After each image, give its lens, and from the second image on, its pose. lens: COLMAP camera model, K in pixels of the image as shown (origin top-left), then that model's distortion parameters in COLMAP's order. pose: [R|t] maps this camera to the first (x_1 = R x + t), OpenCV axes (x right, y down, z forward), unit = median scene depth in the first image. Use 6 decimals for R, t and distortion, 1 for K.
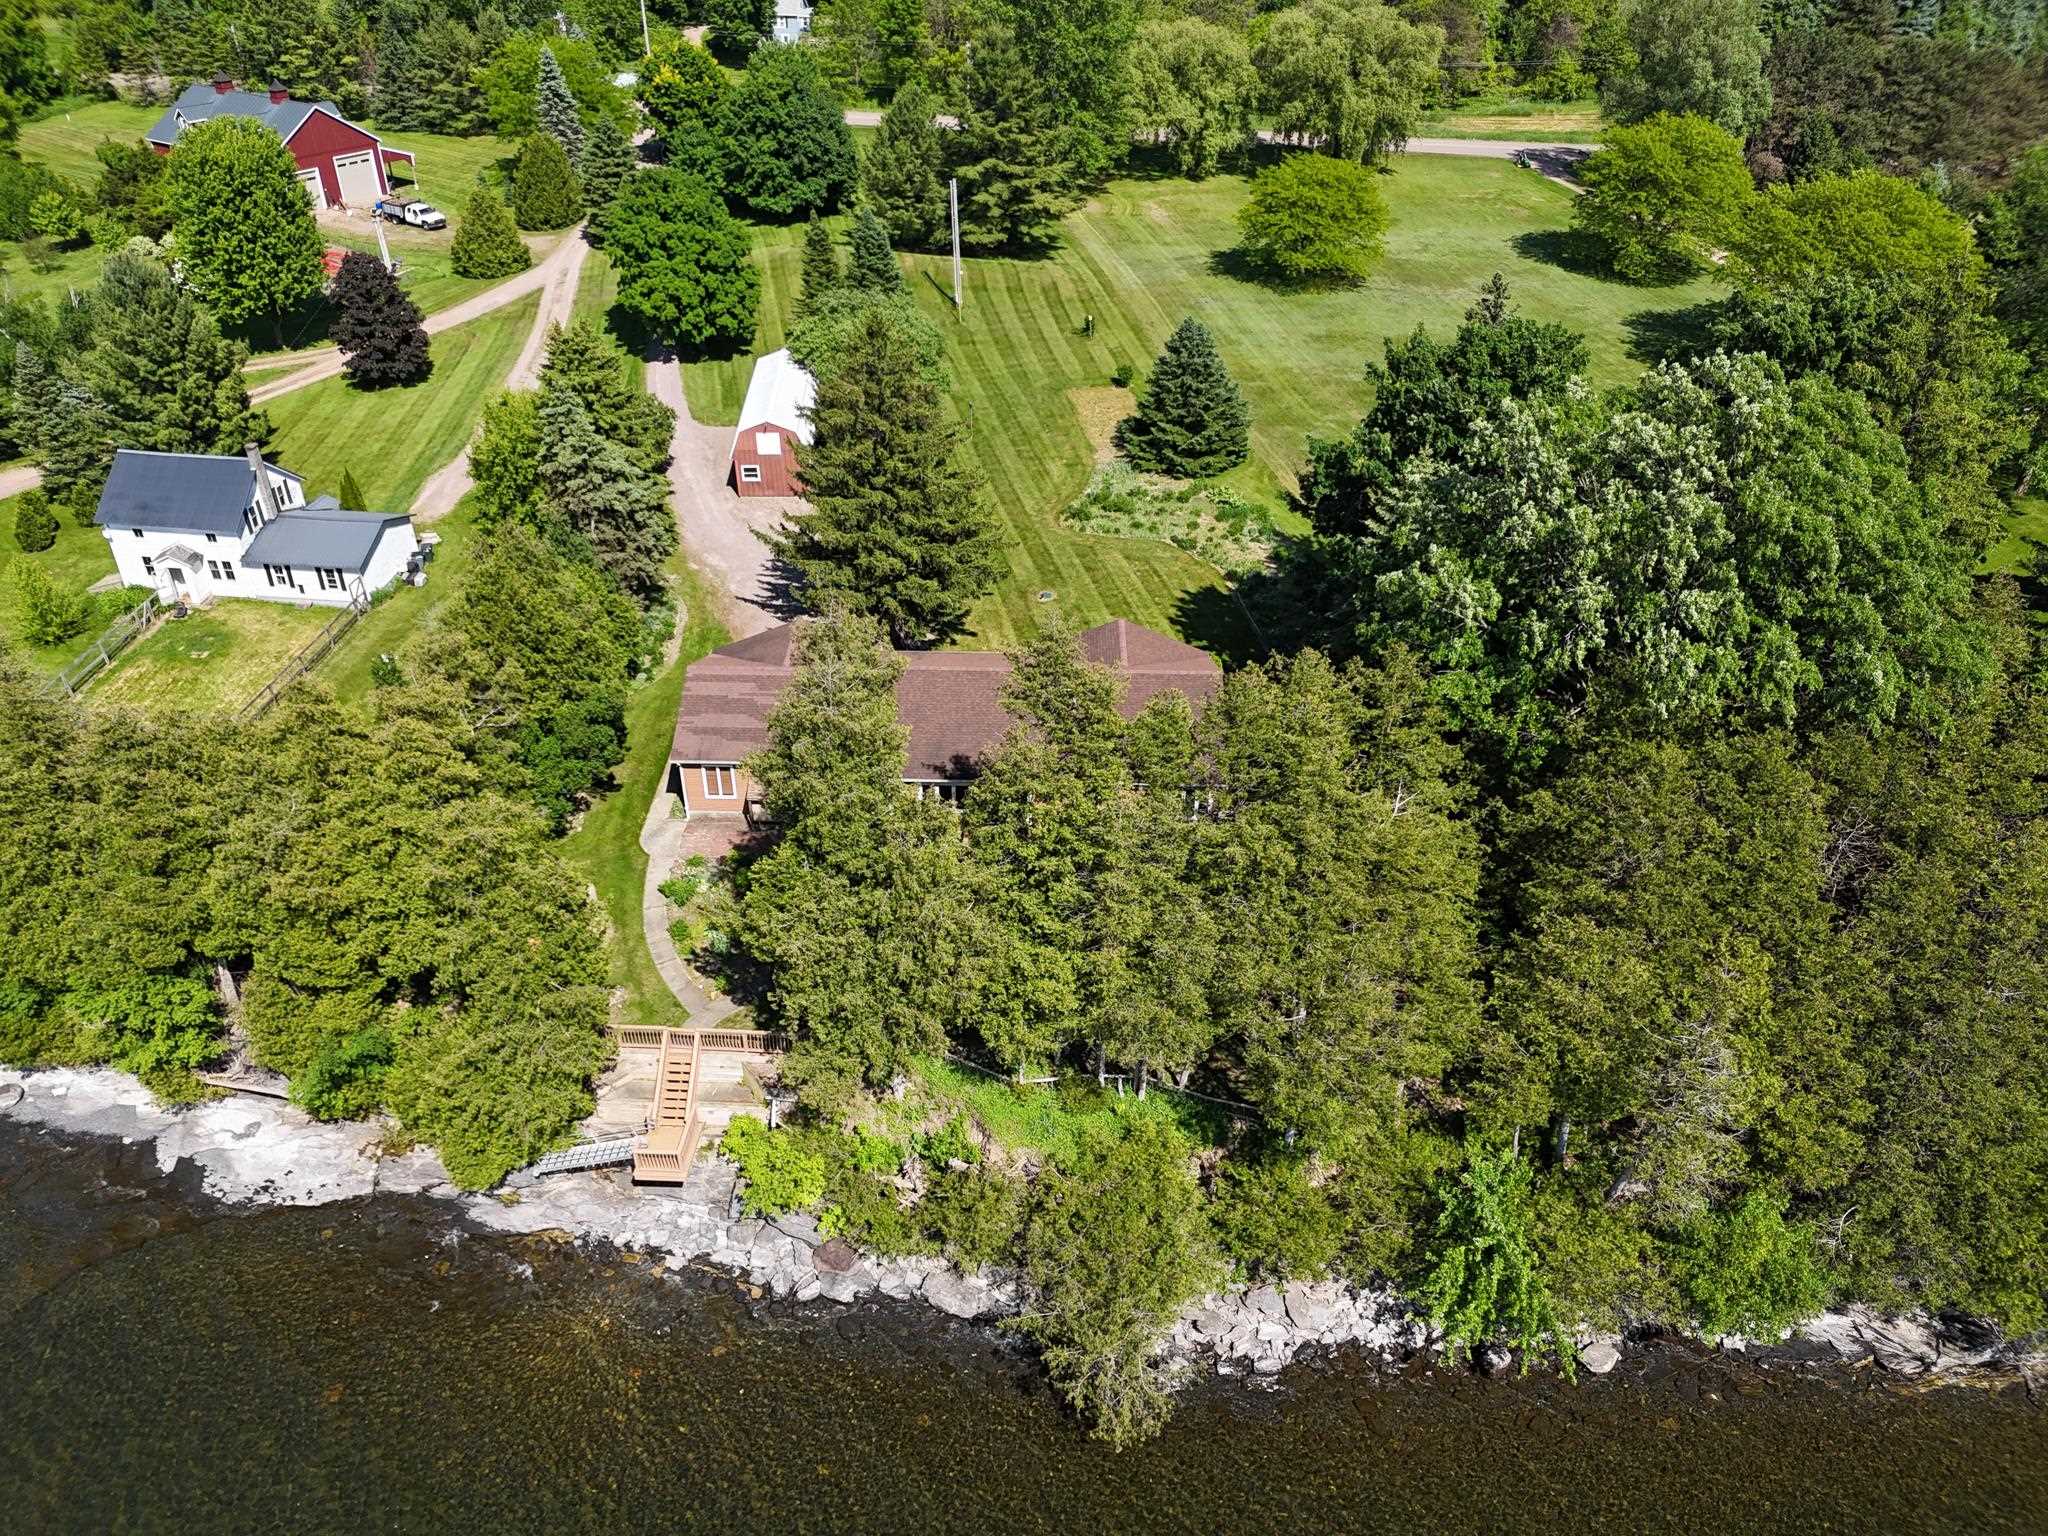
lens RADIAL K [[1569.4, 0, 1014.1], [0, 1569.4, 774.1], [0, 0, 1]] dist [0.033225, -0.037951]
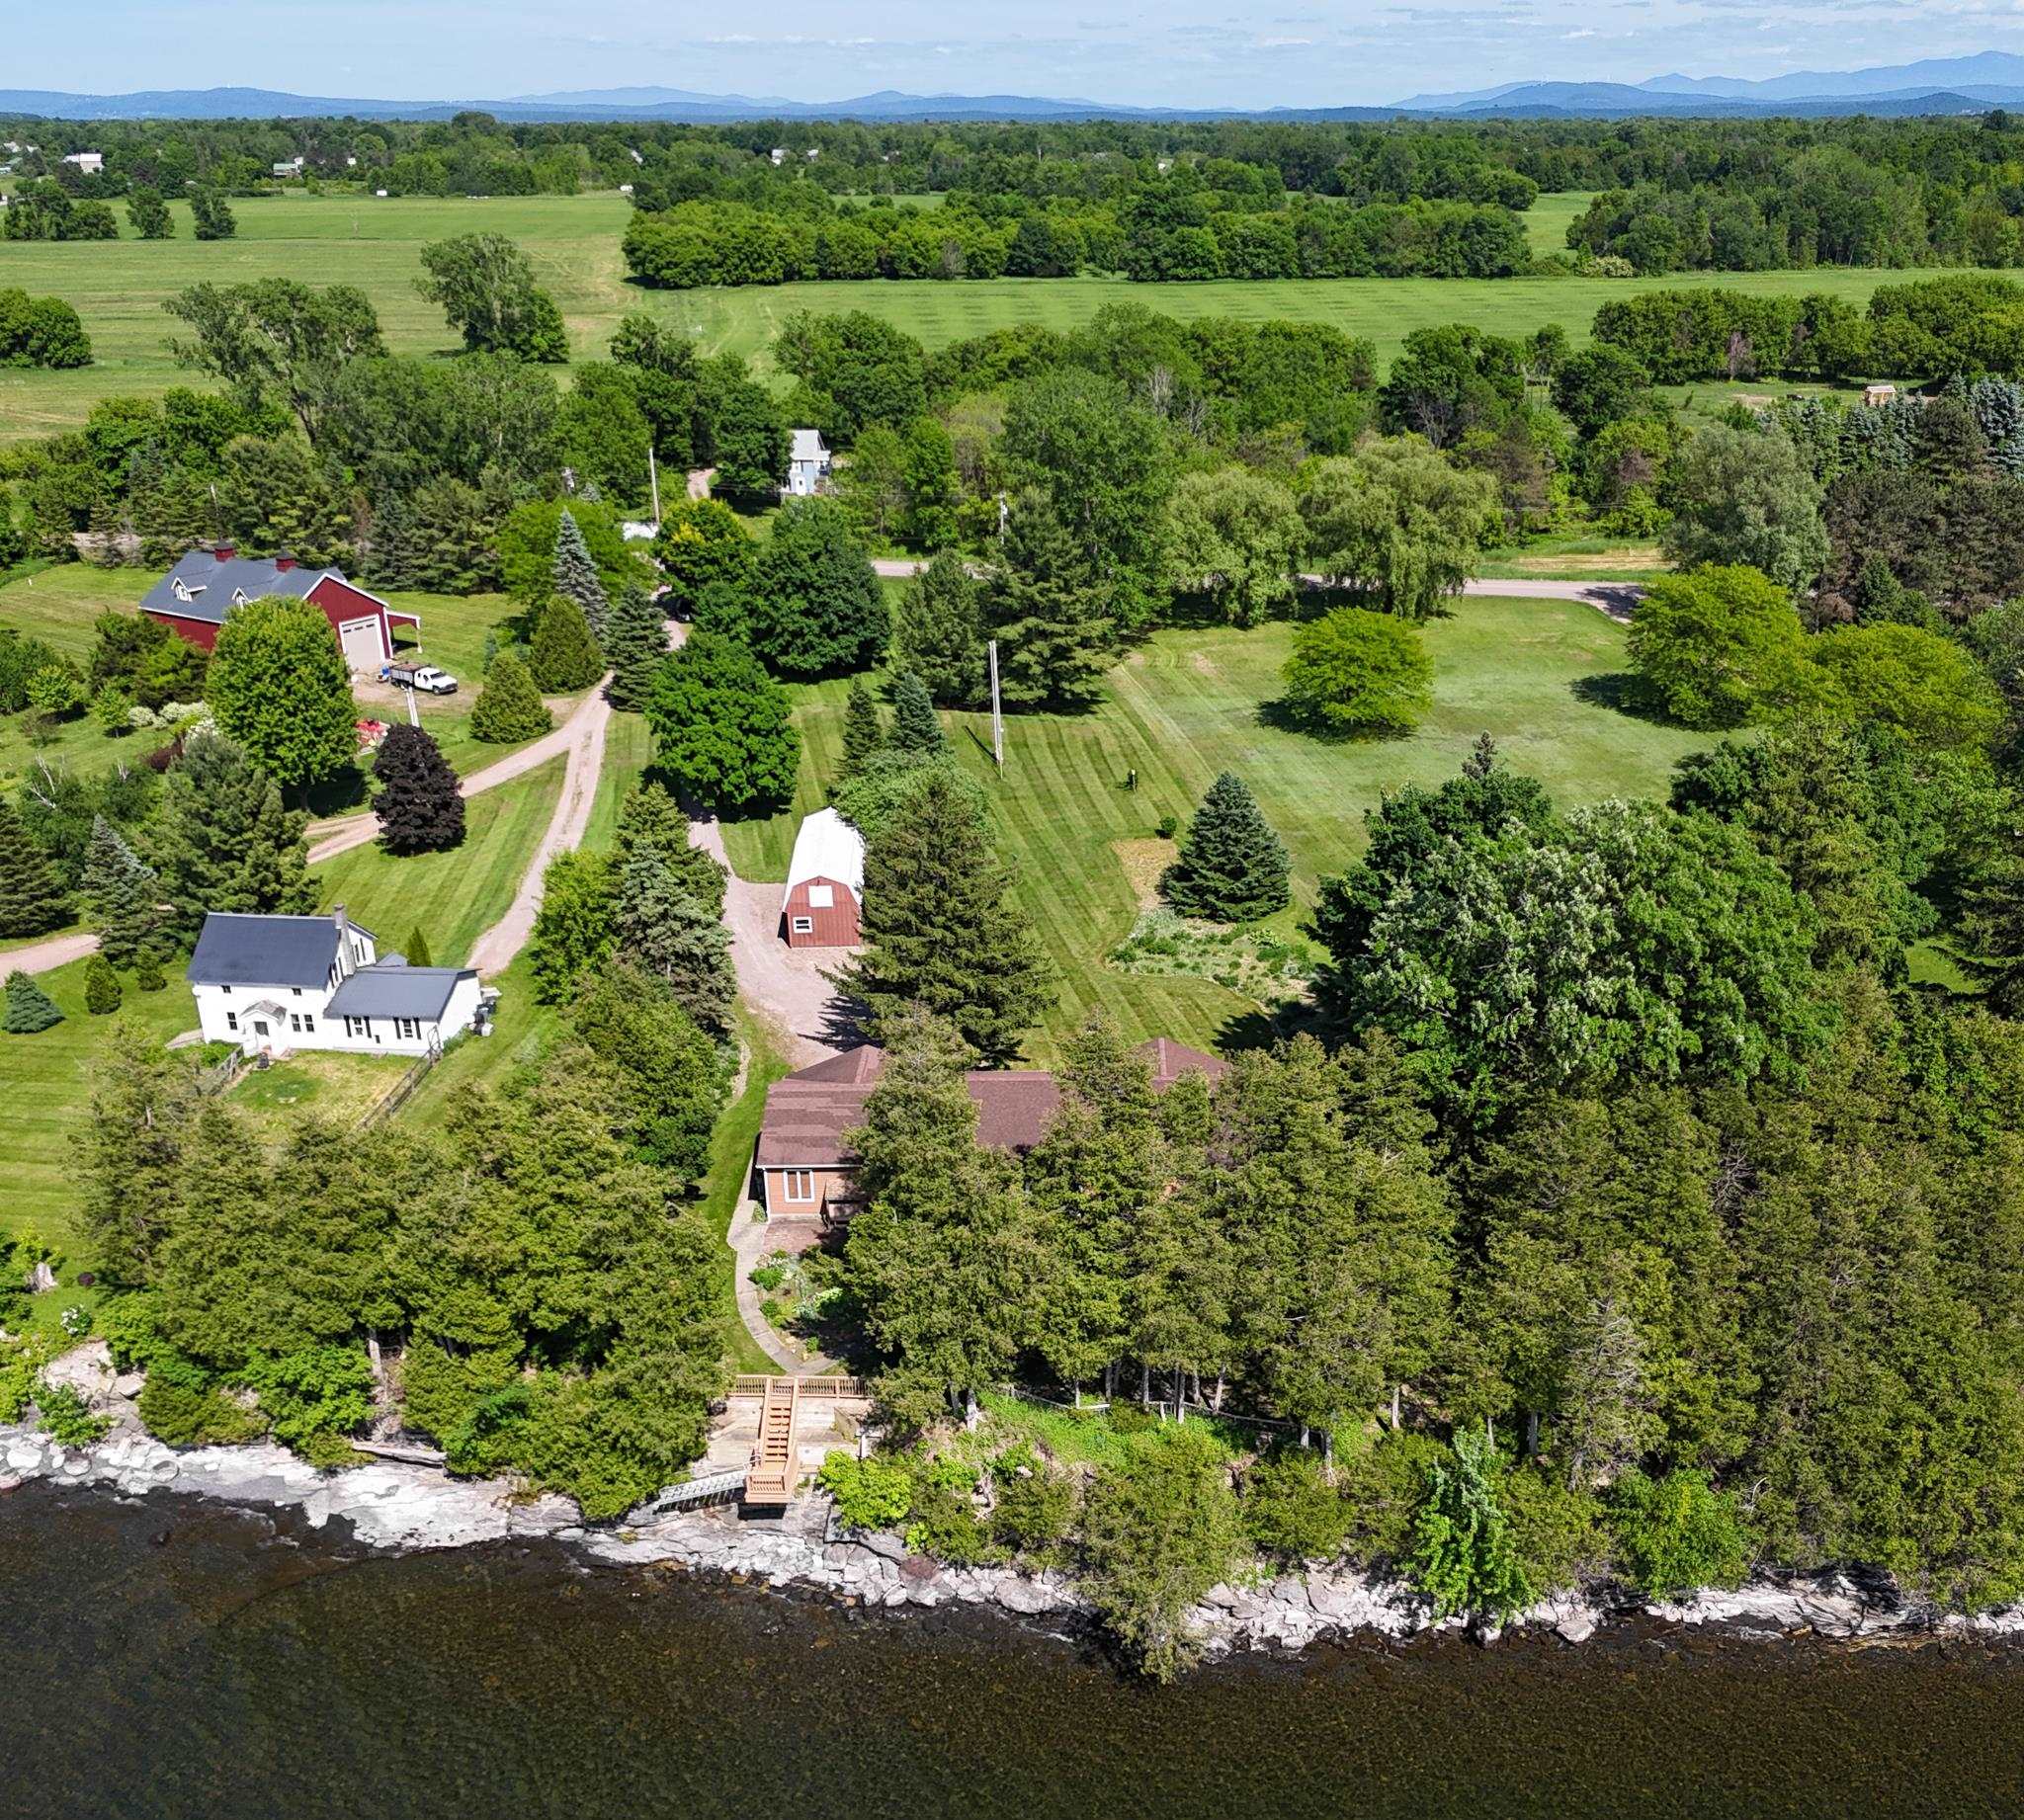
lens RADIAL K [[2005.3, 0, 1011.4], [0, 2005.3, 911.5], [0, 0, 1]] dist [-0.012716, 0.000000]
pose [[0.999634, -0.016680, -0.021295, -0.004901], [0.011888, 0.978048, -0.208040, 0.099689], [0.024298, 0.207711, 0.977888, -0.372892]]
